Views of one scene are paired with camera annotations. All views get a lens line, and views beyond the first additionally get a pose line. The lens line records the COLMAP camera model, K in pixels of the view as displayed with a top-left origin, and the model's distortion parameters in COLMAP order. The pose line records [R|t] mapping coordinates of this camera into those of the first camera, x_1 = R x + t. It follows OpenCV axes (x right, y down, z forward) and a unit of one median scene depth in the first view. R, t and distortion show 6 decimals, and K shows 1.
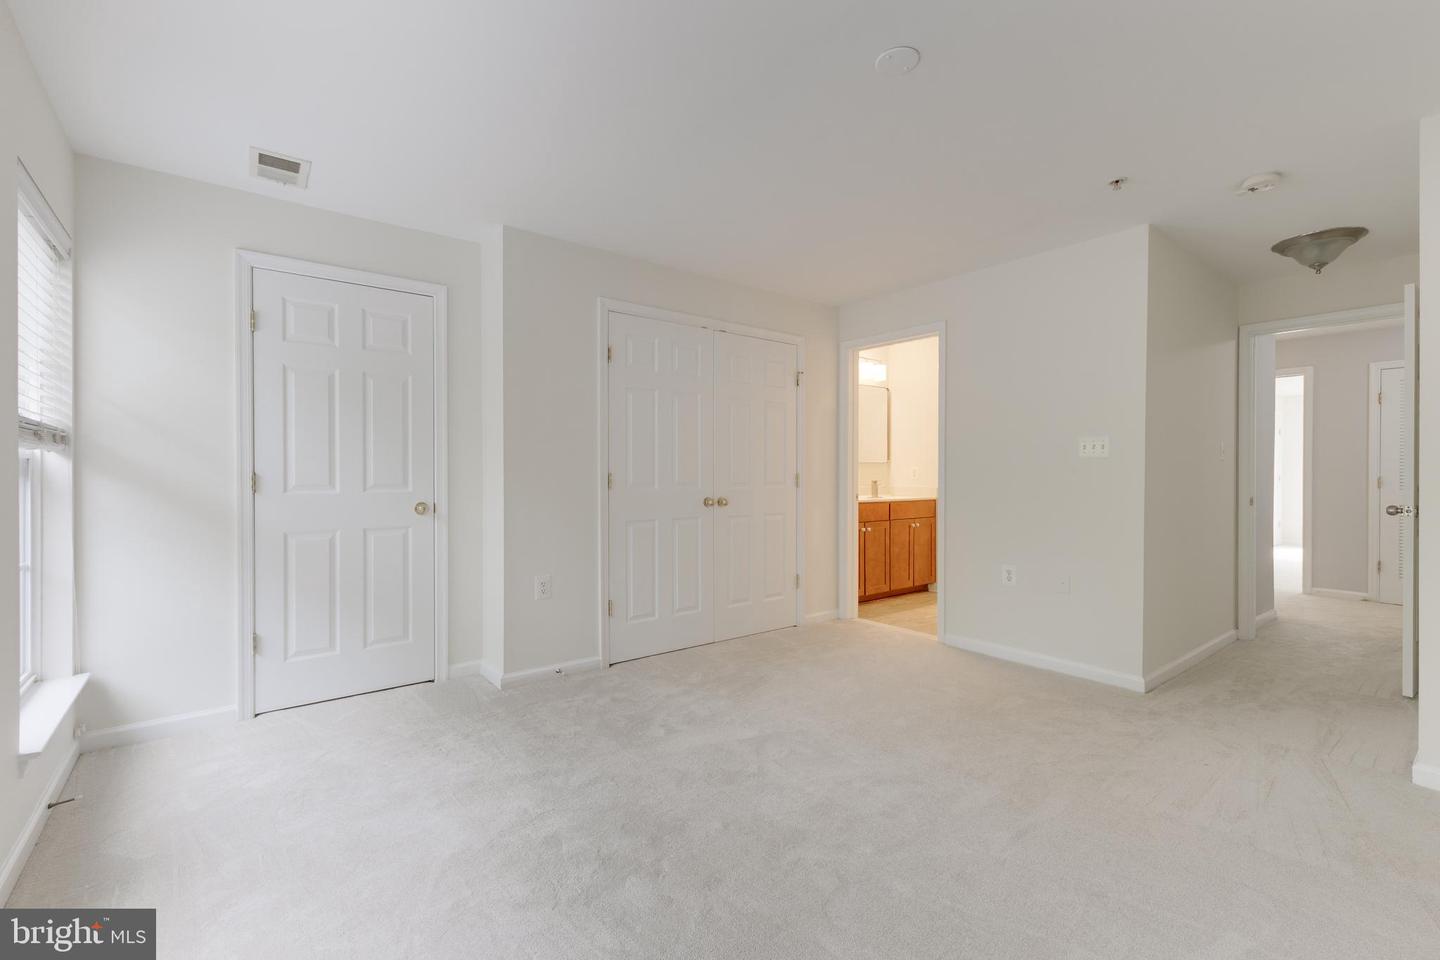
lens RADIAL K [[629.4, 0, 719.8], [0, 629.4, 476.7], [0, 0, 1]] dist [0.011174, -0.000958]
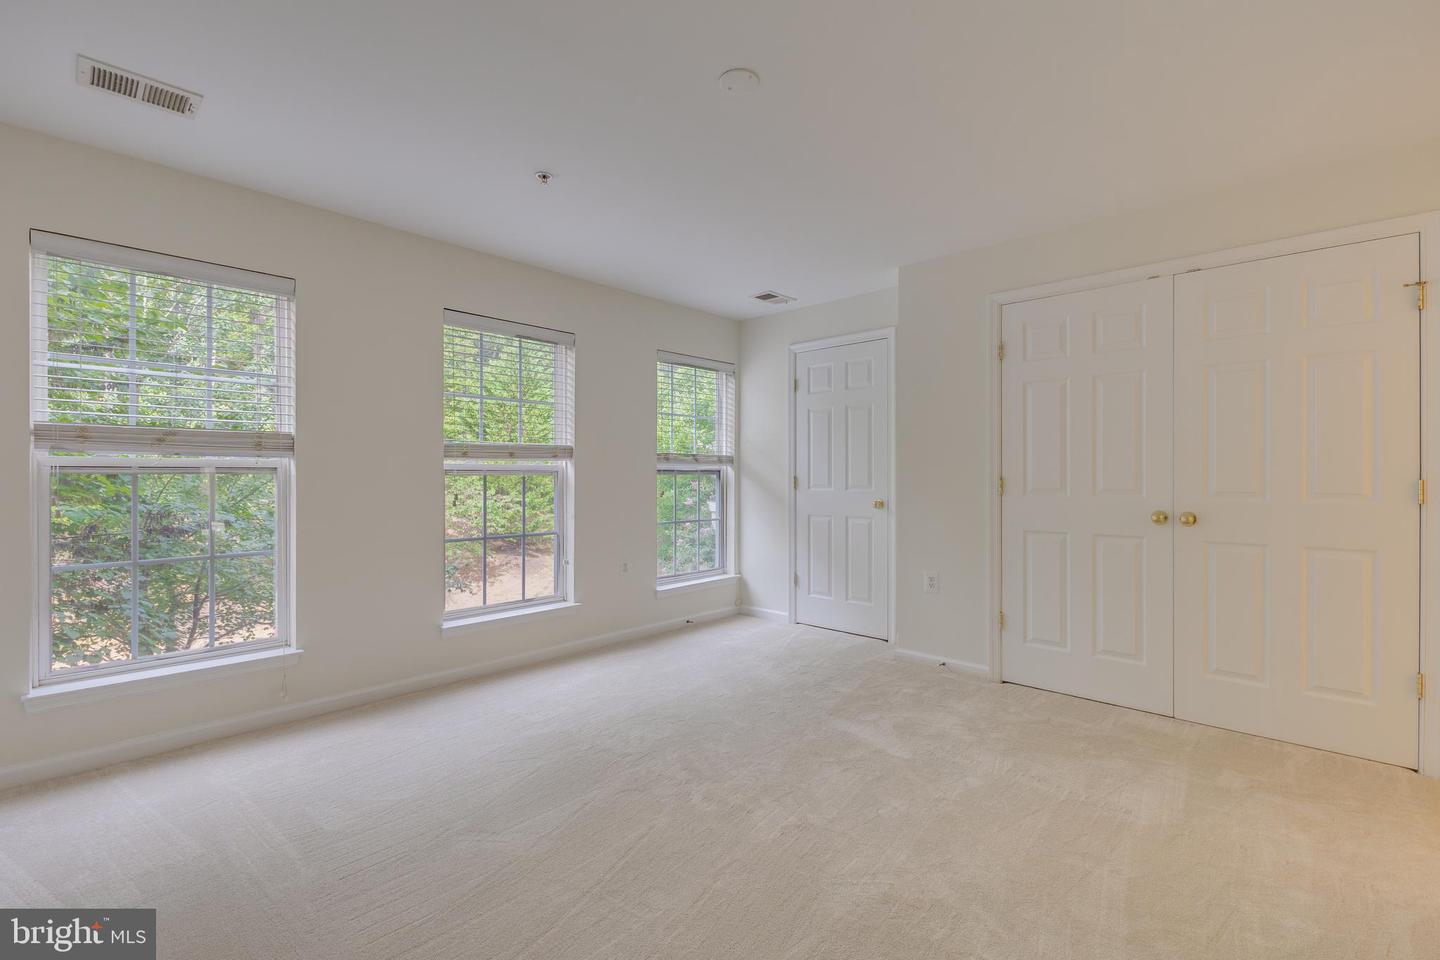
lens RADIAL K [[629.4, 0, 719.8], [0, 629.4, 476.7], [0, 0, 1]] dist [0.011174, -0.000958]
pose [[0.156593, -0.005154, -0.987650, 0.824693], [-0.012340, 0.999898, -0.007175, 0.007804], [0.987586, 0.013311, 0.156513, 0.521810]]
